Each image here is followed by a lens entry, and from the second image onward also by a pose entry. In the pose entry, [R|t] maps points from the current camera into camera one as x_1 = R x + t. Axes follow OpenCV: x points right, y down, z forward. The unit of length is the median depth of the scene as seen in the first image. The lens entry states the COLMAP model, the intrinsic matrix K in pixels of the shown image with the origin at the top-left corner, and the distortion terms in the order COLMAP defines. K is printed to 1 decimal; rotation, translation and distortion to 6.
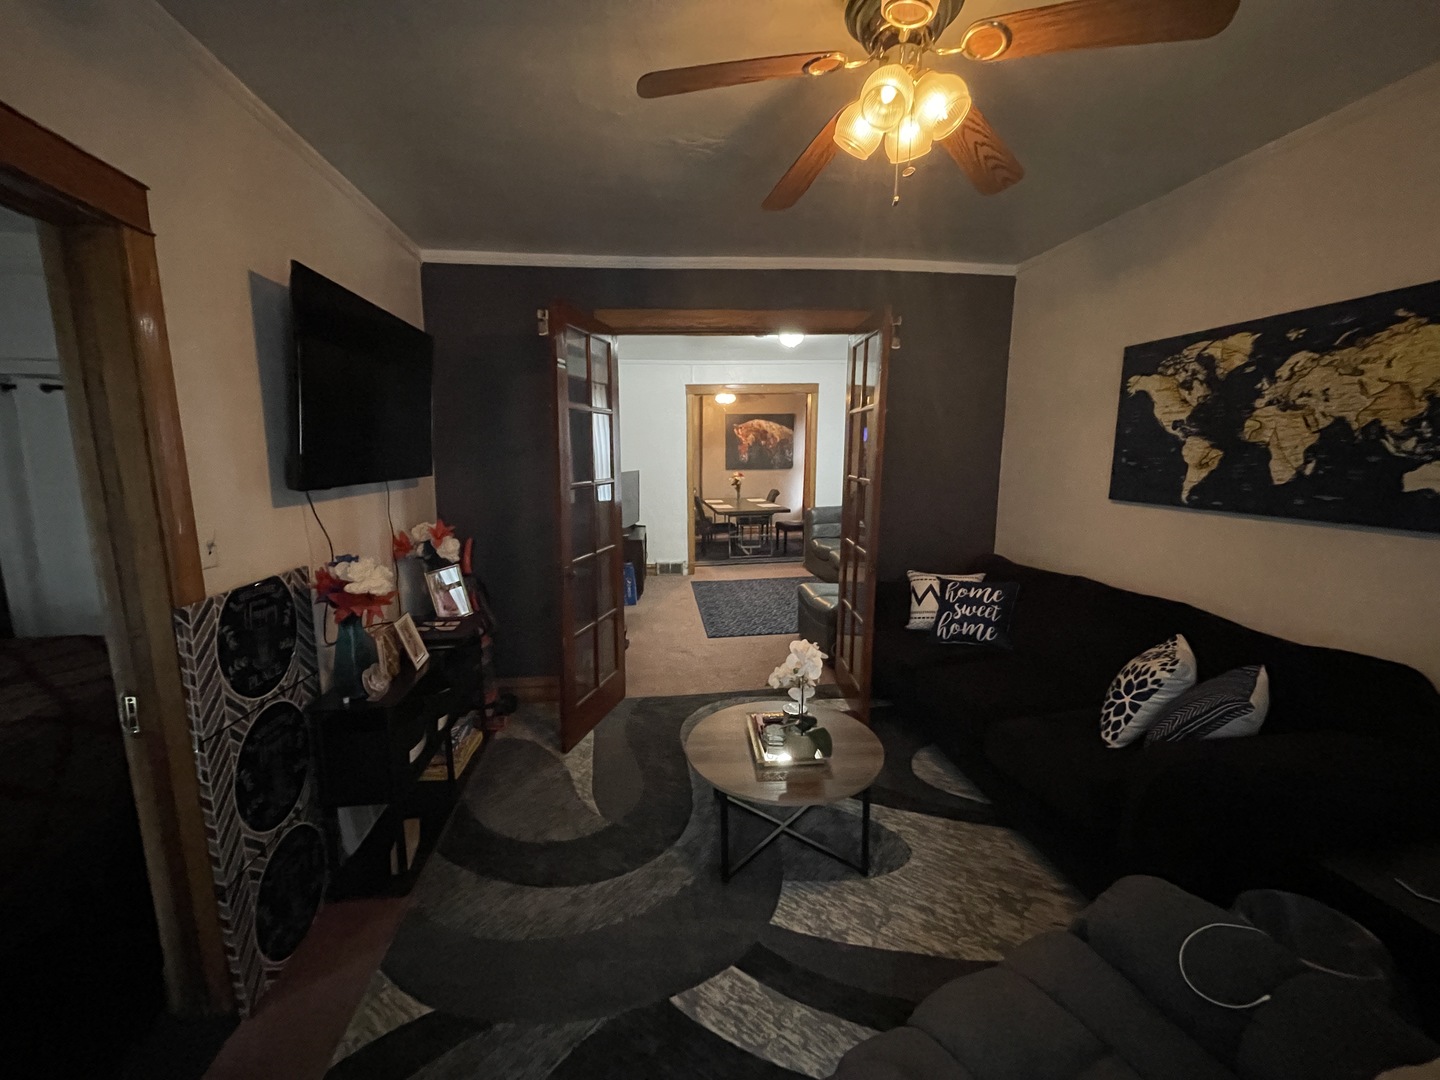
lens RADIAL K [[585.7, 0, 721.3], [0, 585.7, 543.7], [0, 0, 1]] dist [-0.001594, -0.000440]
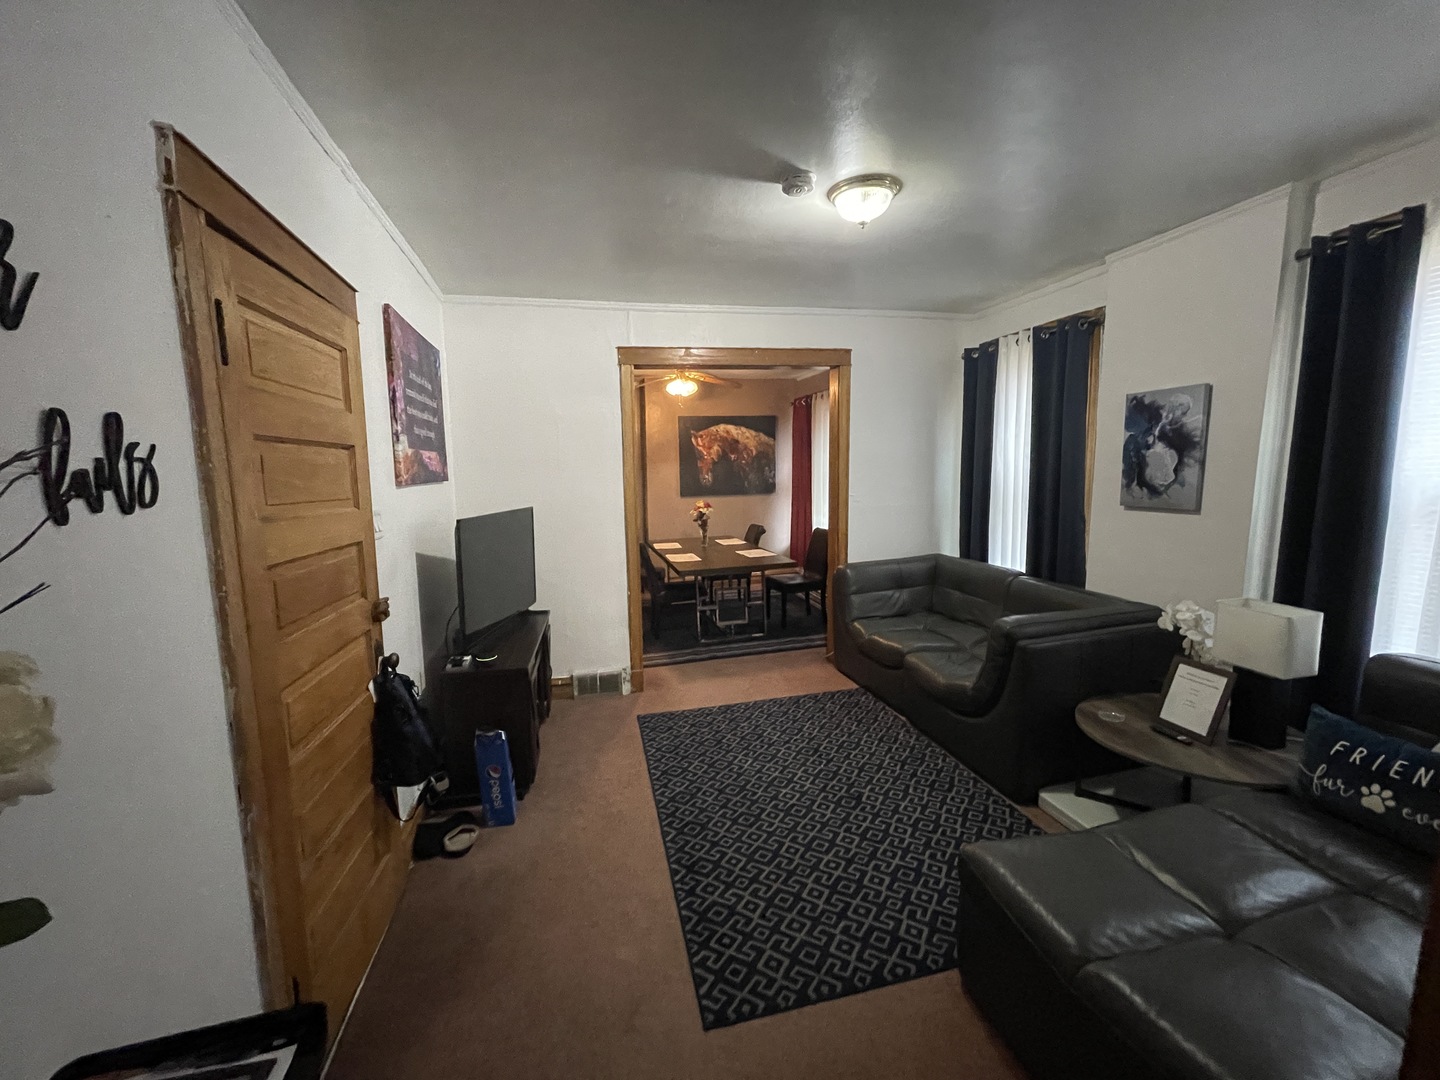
lens RADIAL K [[585.7, 0, 721.3], [0, 585.7, 543.7], [0, 0, 1]] dist [-0.001594, -0.000440]
pose [[0.994162, -0.027677, 0.104285, -0.020763], [0.031187, 0.998995, -0.032180, -0.052858], [-0.103289, 0.035245, 0.994027, 0.349063]]
